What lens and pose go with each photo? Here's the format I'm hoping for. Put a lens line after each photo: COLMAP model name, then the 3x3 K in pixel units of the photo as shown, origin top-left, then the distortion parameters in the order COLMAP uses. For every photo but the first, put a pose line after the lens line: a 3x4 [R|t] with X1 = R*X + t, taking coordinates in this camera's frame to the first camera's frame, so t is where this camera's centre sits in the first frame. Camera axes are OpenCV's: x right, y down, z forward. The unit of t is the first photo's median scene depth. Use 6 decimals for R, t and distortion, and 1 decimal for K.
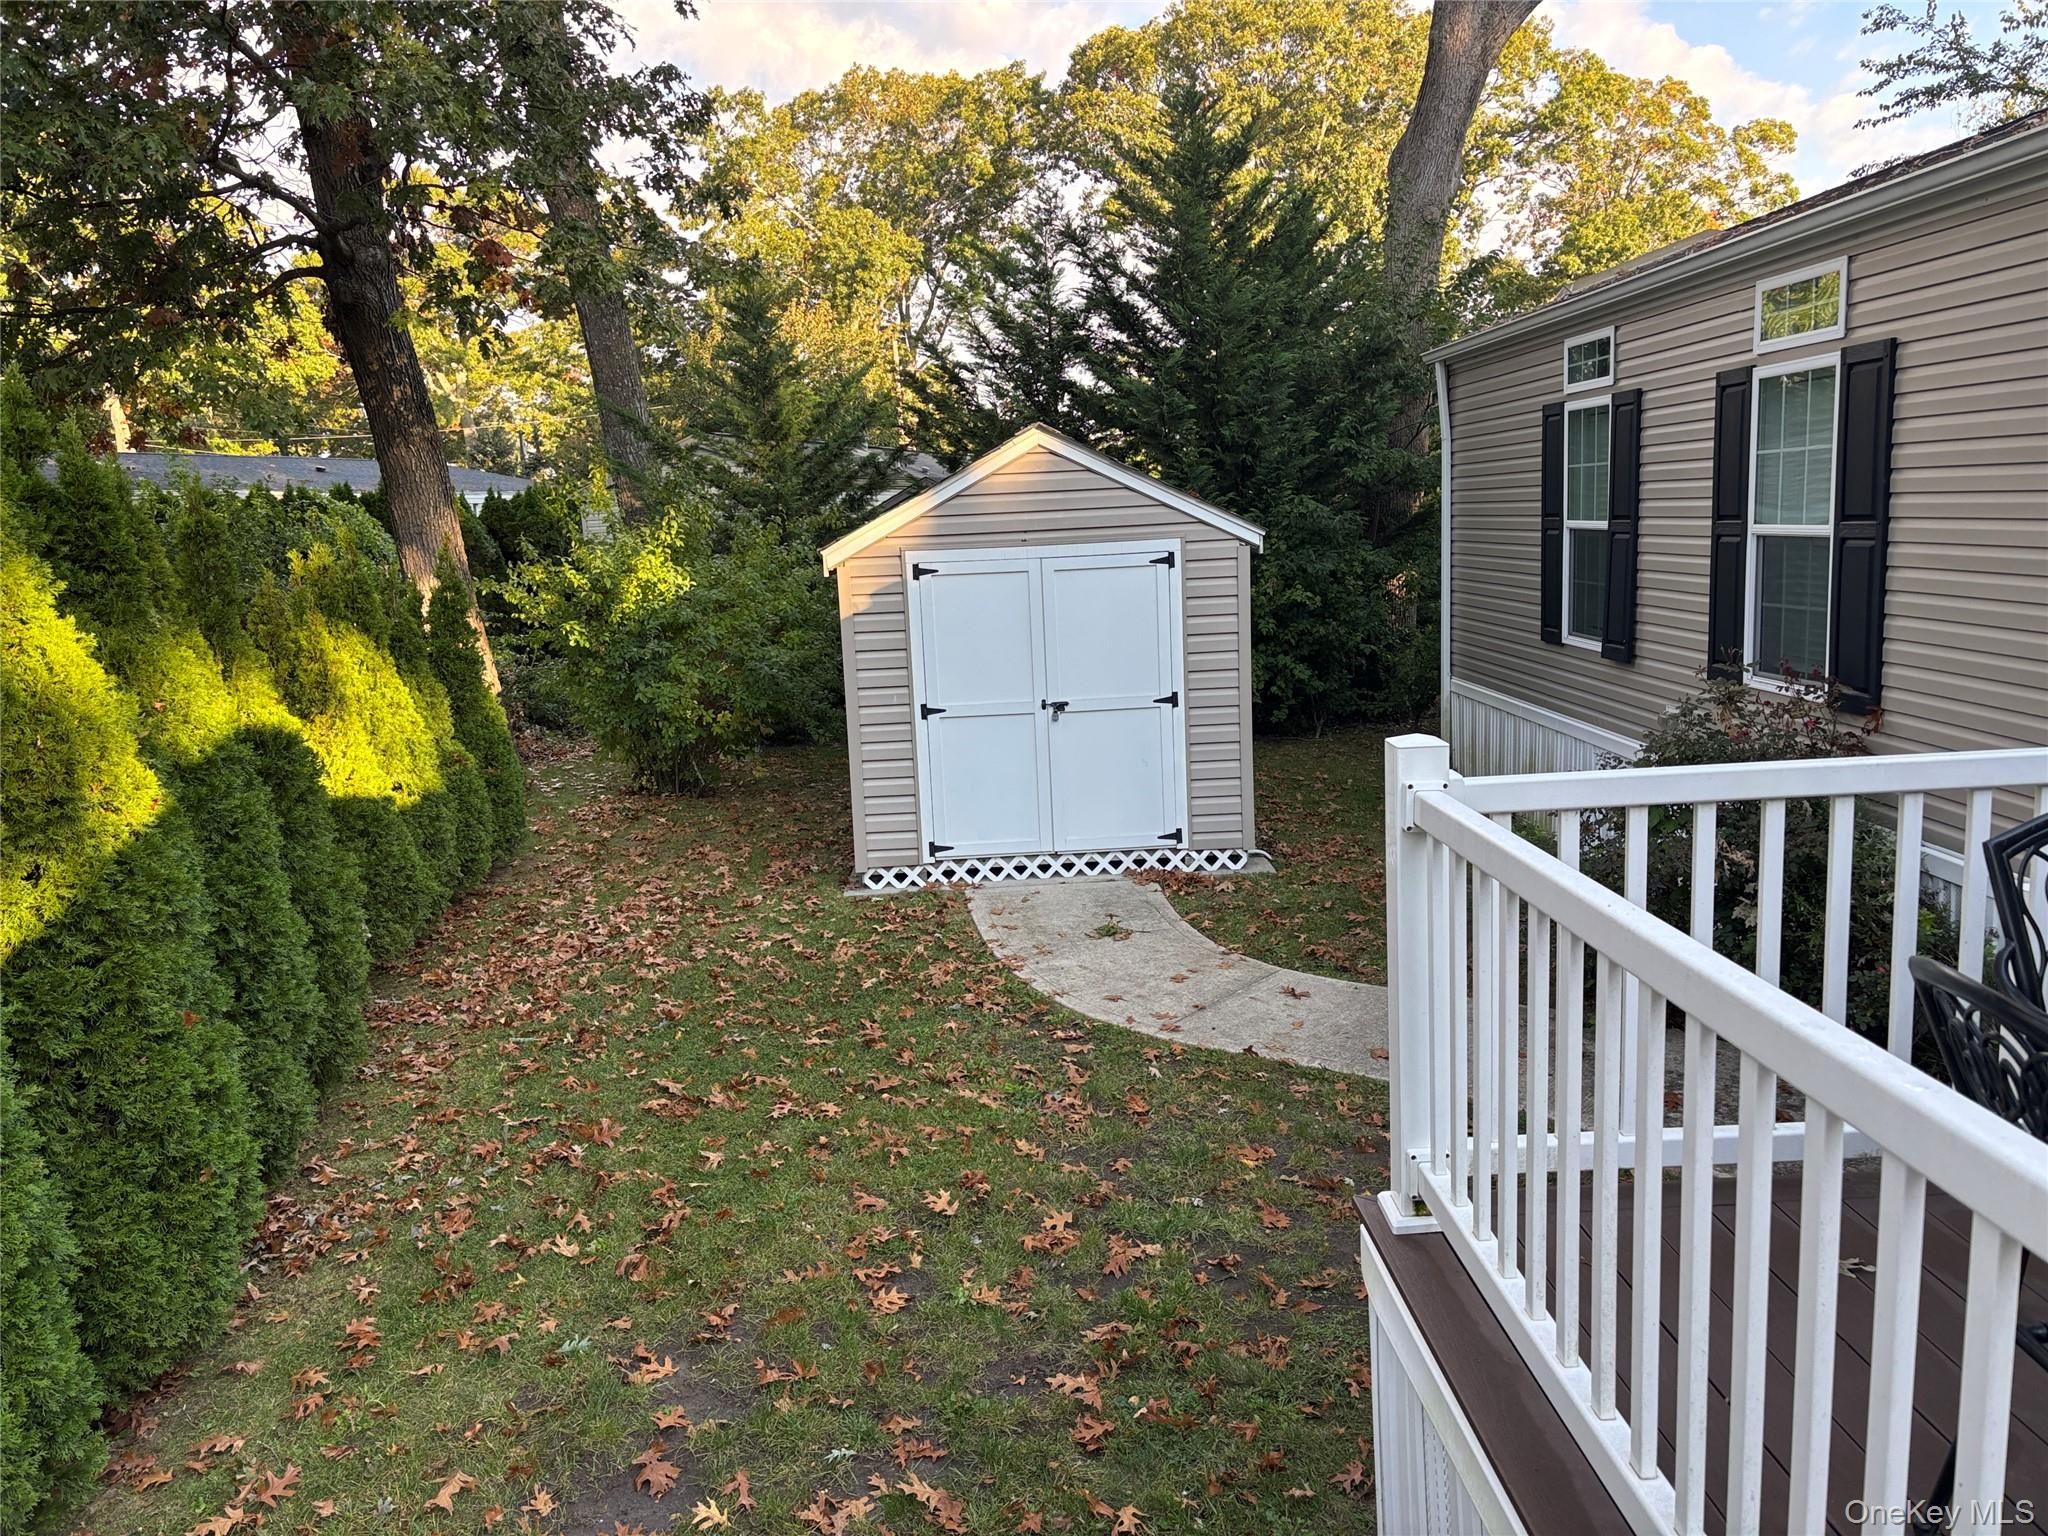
lens RADIAL K [[1519.5, 0, 1027.8], [0, 1519.5, 770.9], [0, 0, 1]] dist [0.012128, 0.003881]
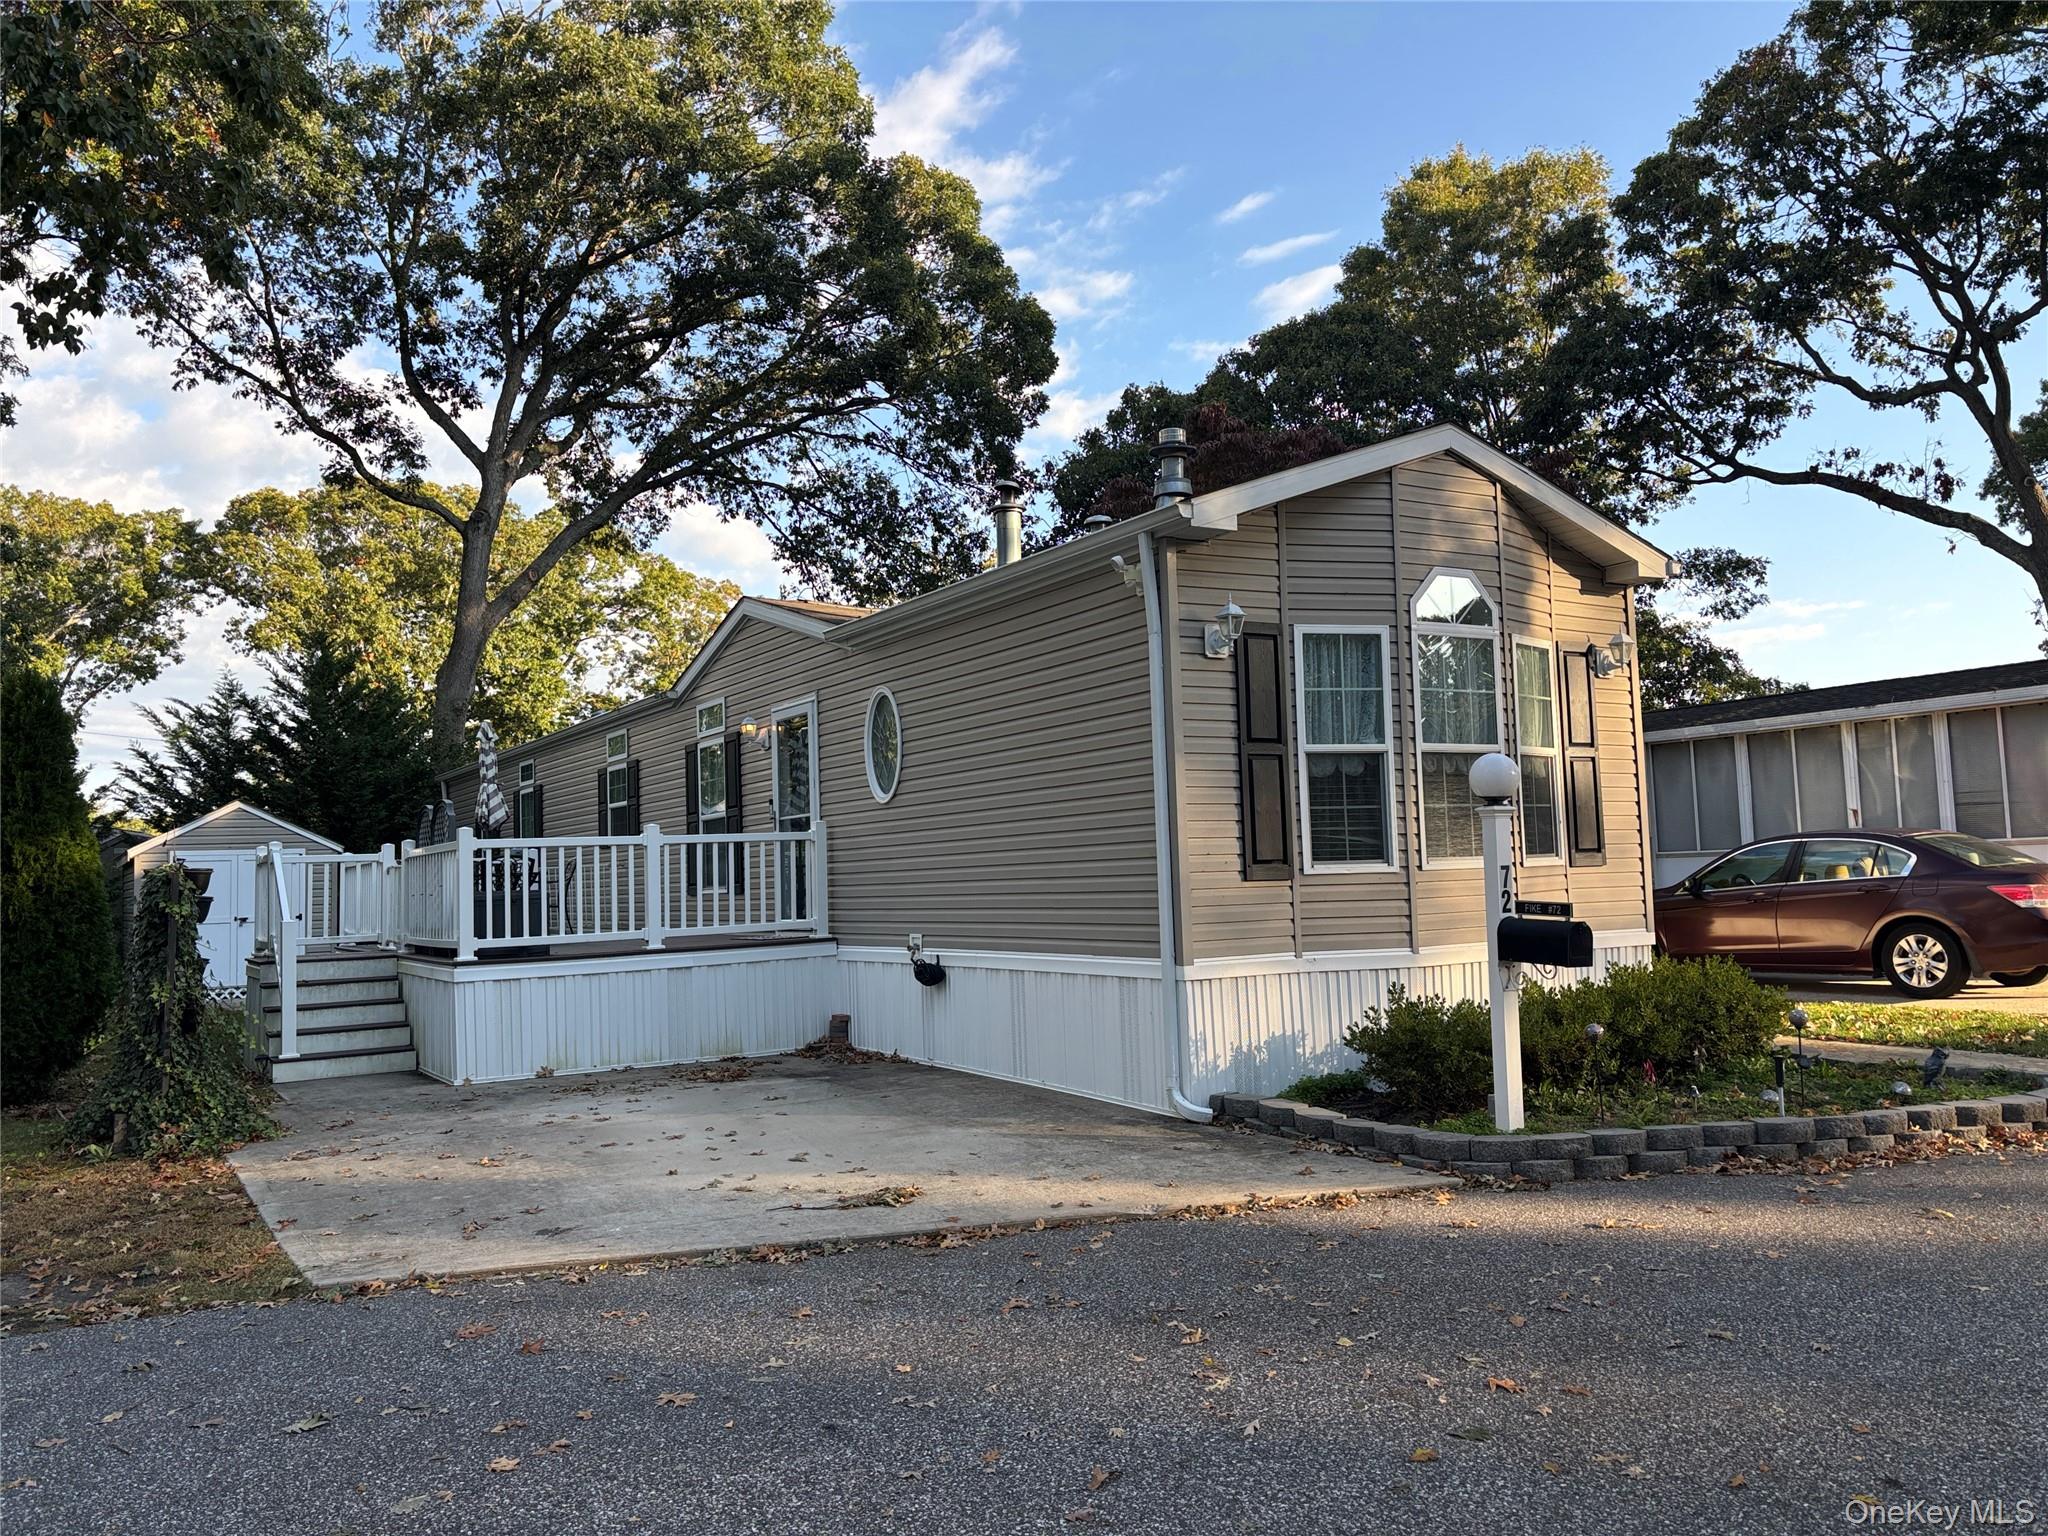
lens RADIAL K [[1519.5, 0, 1031.2], [0, 1519.5, 764.6], [0, 0, 1]] dist [0.012128, 0.003881]
pose [[0.860916, 0.053895, 0.505884, -0.072454], [0.081354, 0.966992, -0.241469, 0.209847], [-0.502199, 0.249040, 0.828115, -0.855889]]
